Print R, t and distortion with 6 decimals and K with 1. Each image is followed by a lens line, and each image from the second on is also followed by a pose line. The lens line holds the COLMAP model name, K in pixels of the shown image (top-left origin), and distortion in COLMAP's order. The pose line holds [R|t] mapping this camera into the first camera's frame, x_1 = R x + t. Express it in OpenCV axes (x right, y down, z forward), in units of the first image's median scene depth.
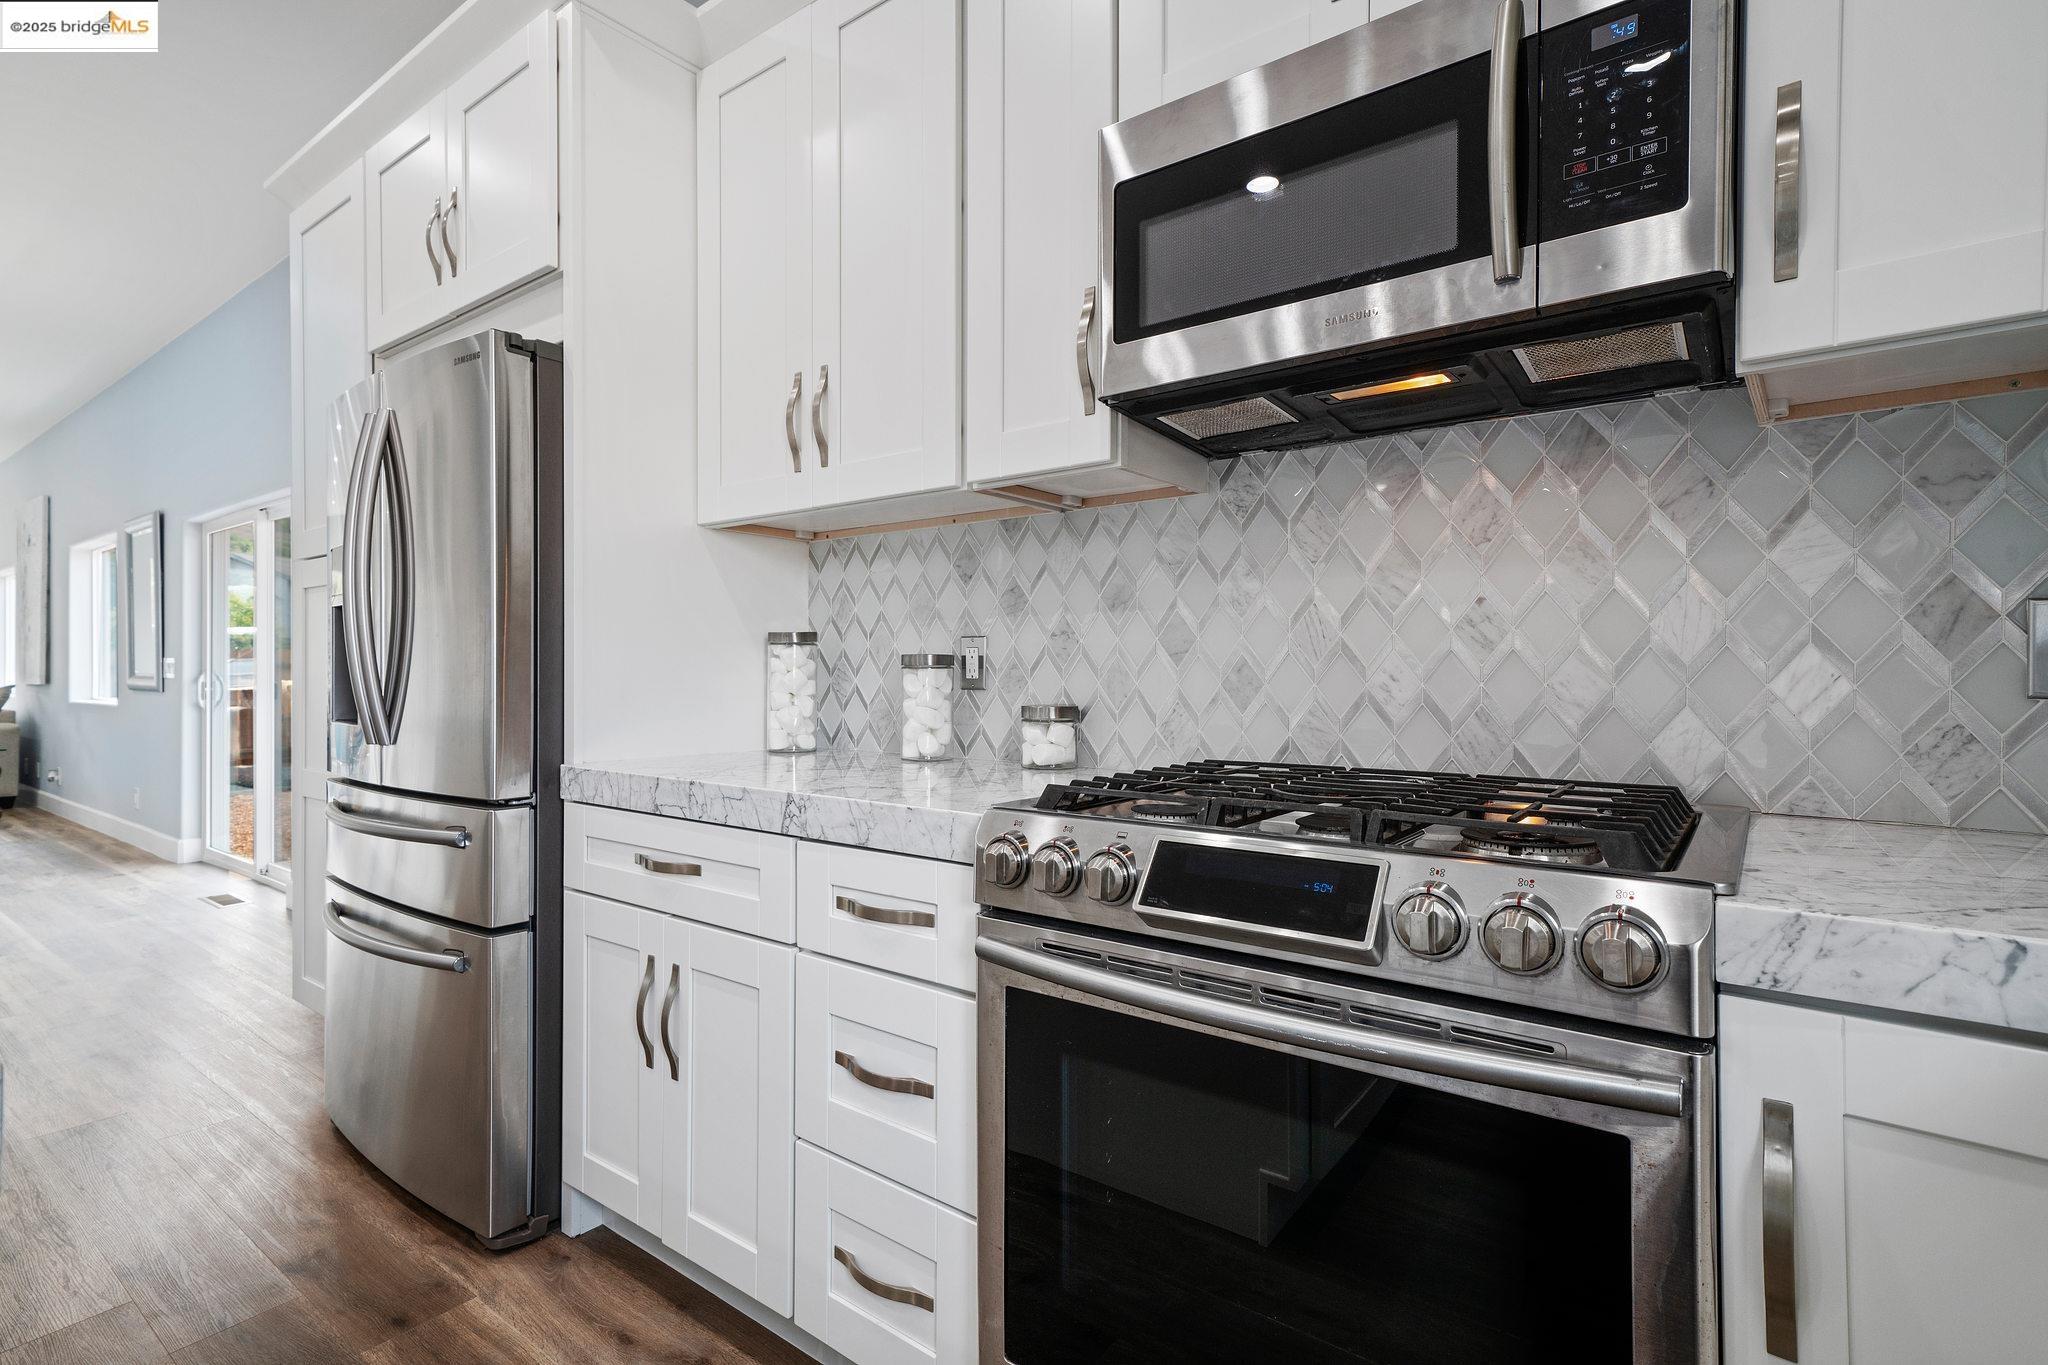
lens RADIAL K [[991.9, 0, 1017.6], [0, 991.9, 673.6], [0, 0, 1]] dist [0.022856, -0.000656]
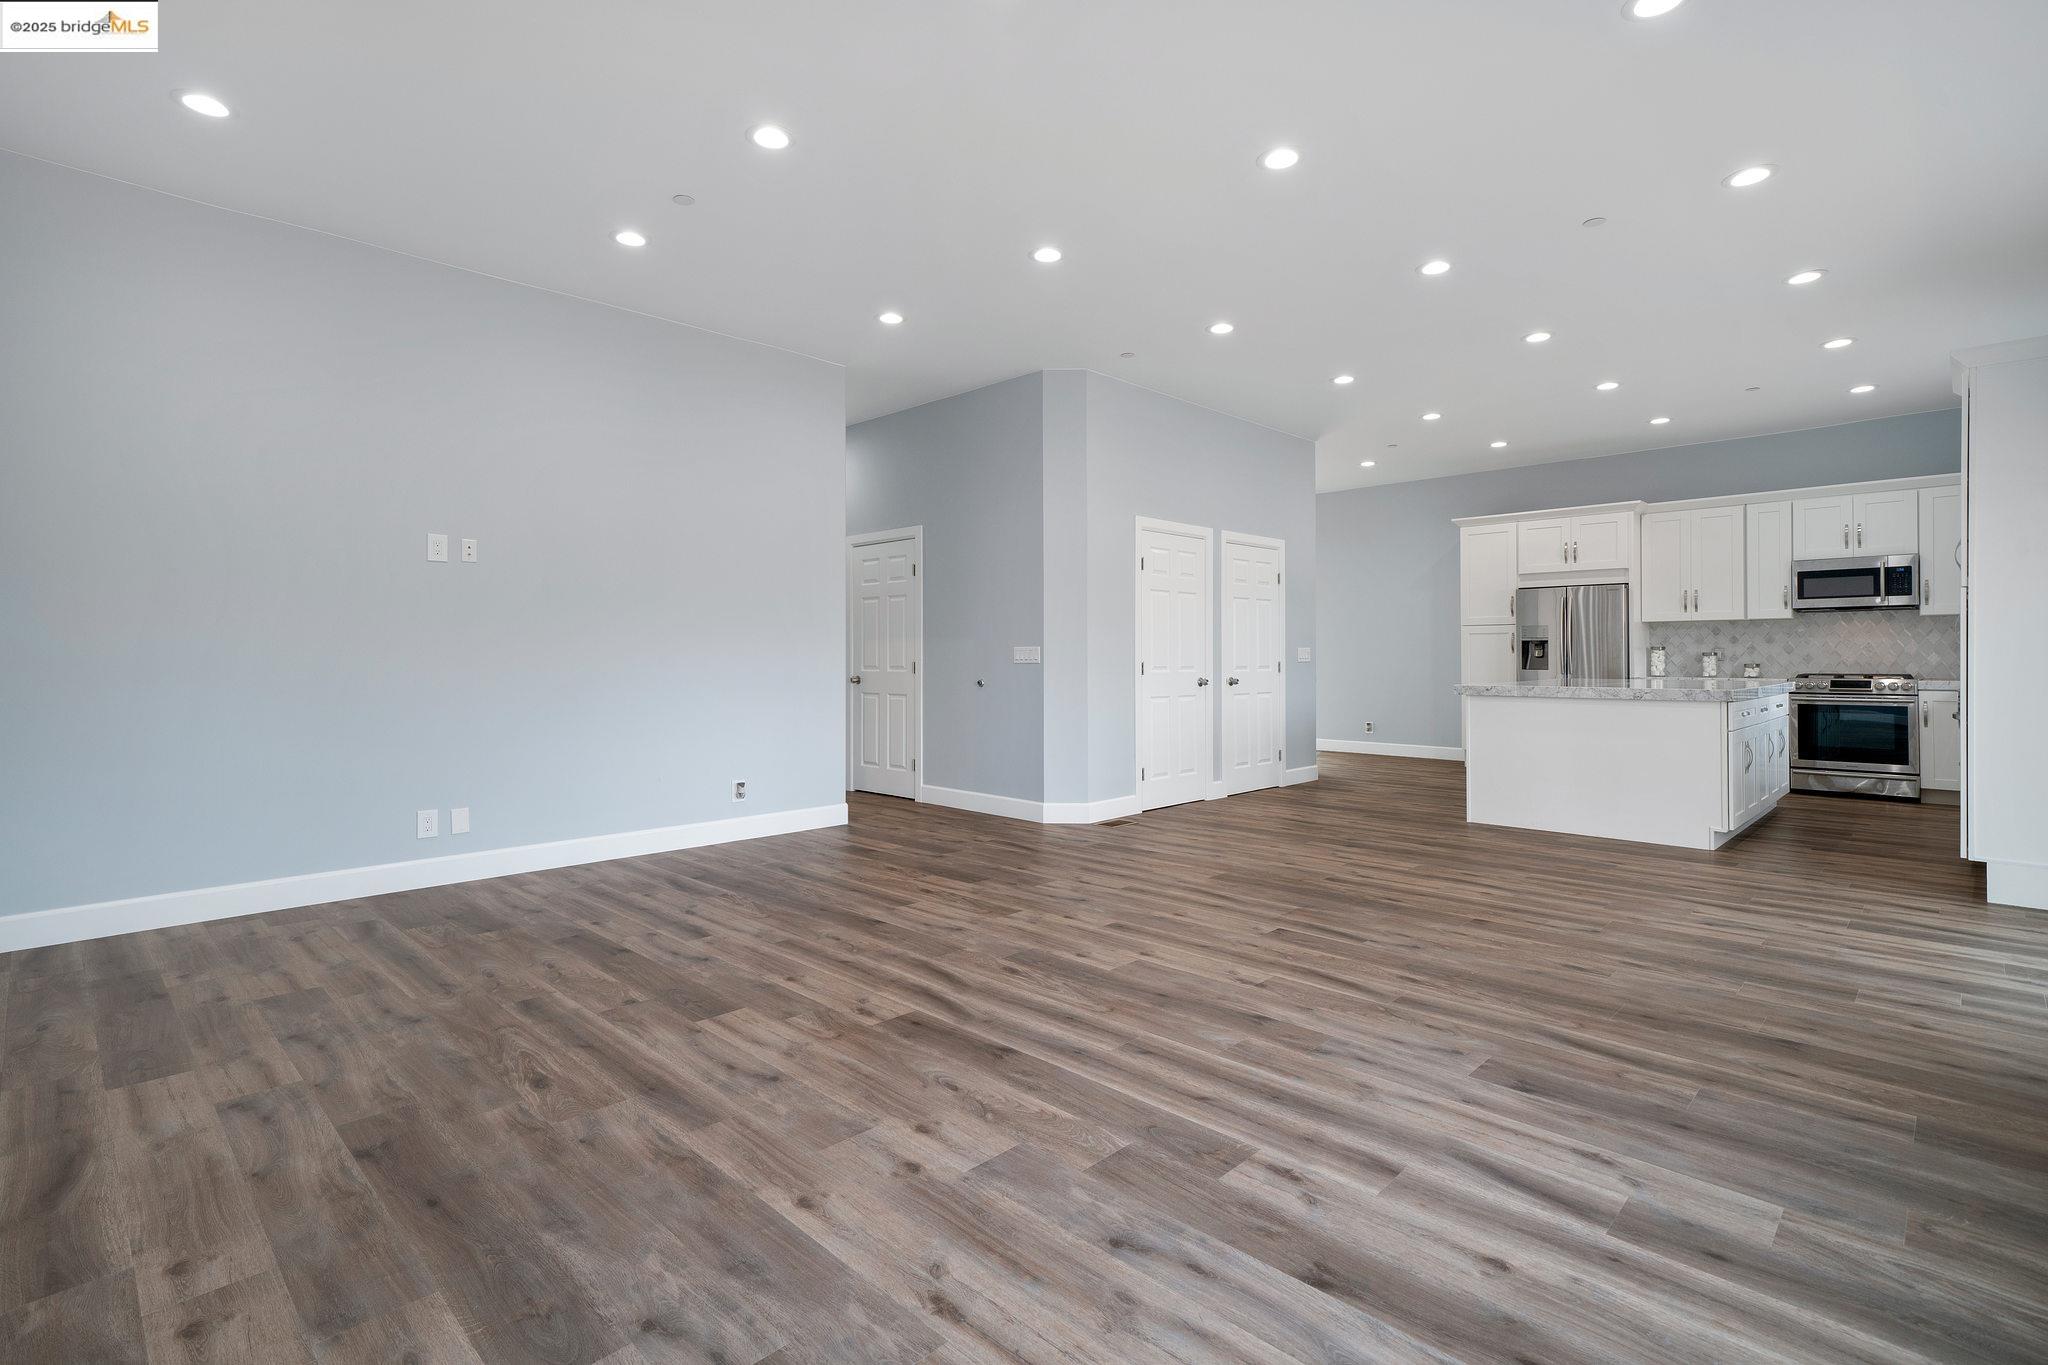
lens RADIAL K [[974.2, 0, 984.4], [0, 974.2, 648.7], [0, 0, 1]] dist [0.005178, 0.000040]
pose [[0.990128, -0.005529, -0.140058, -3.768421], [0.004473, 0.999959, -0.007856, -0.023467], [0.140096, 0.007152, 0.990112, -5.247865]]
